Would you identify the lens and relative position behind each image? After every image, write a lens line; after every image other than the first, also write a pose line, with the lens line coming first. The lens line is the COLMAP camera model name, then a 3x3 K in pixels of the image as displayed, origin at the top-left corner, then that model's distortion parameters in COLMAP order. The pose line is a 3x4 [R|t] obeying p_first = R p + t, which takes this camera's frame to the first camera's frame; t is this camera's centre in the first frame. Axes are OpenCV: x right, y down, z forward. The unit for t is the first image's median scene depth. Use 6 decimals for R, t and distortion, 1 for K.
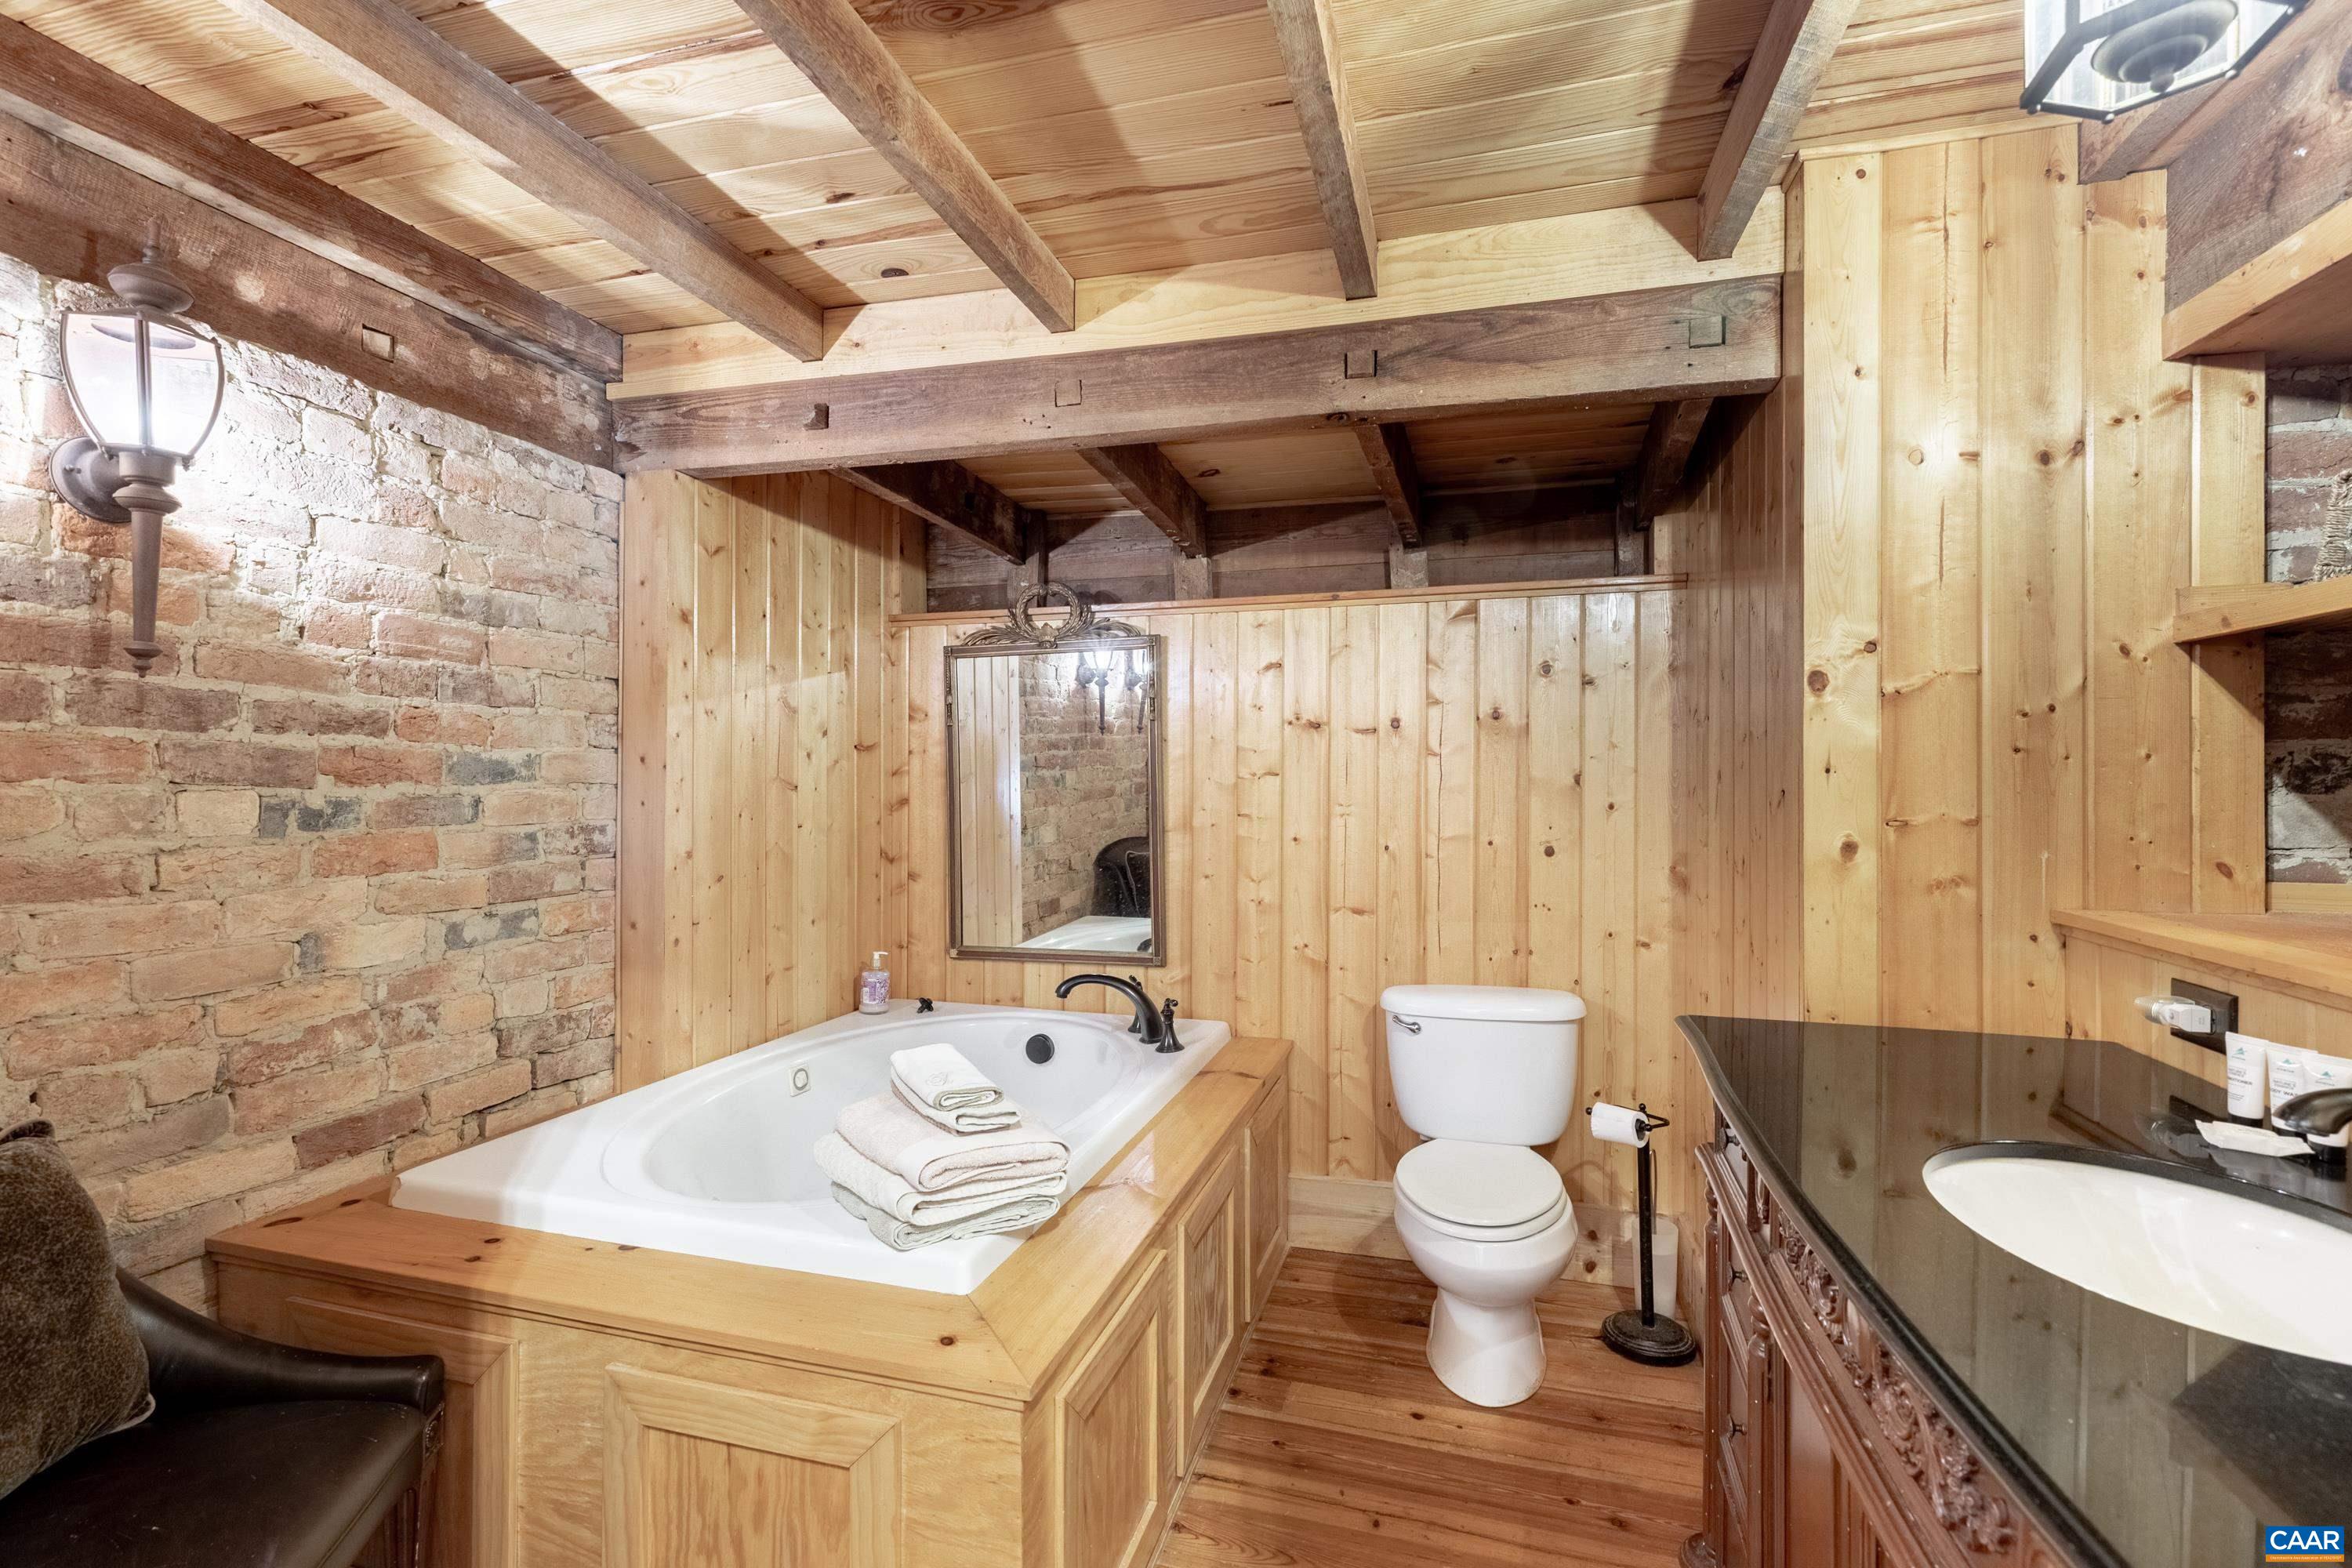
lens RADIAL K [[1052.8, 0, 1174.5], [0, 1052.8, 779.4], [0, 0, 1]] dist [0.003234, 0.000080]
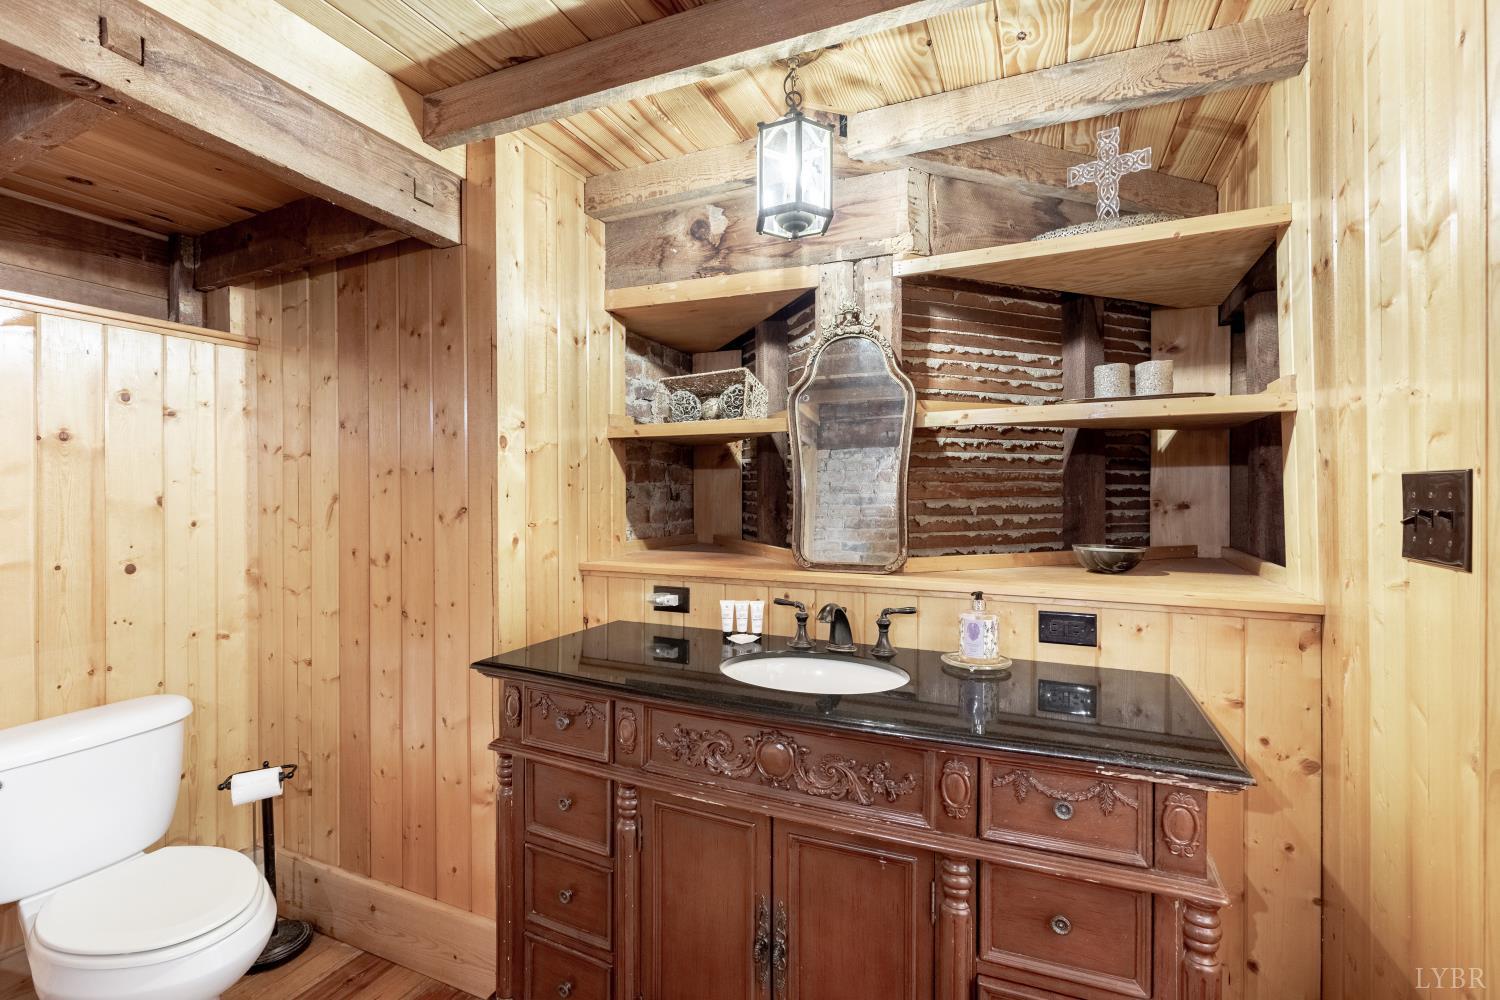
lens RADIAL K [[671.4, 0, 747.1], [0, 671.4, 497.4], [0, 0, 1]] dist [0.003234, 0.000080]
pose [[0.123507, -0.008707, 0.992306, -0.365171], [0.001808, 0.999962, 0.008549, -0.013330], [-0.992342, 0.000738, 0.123518, 0.453543]]
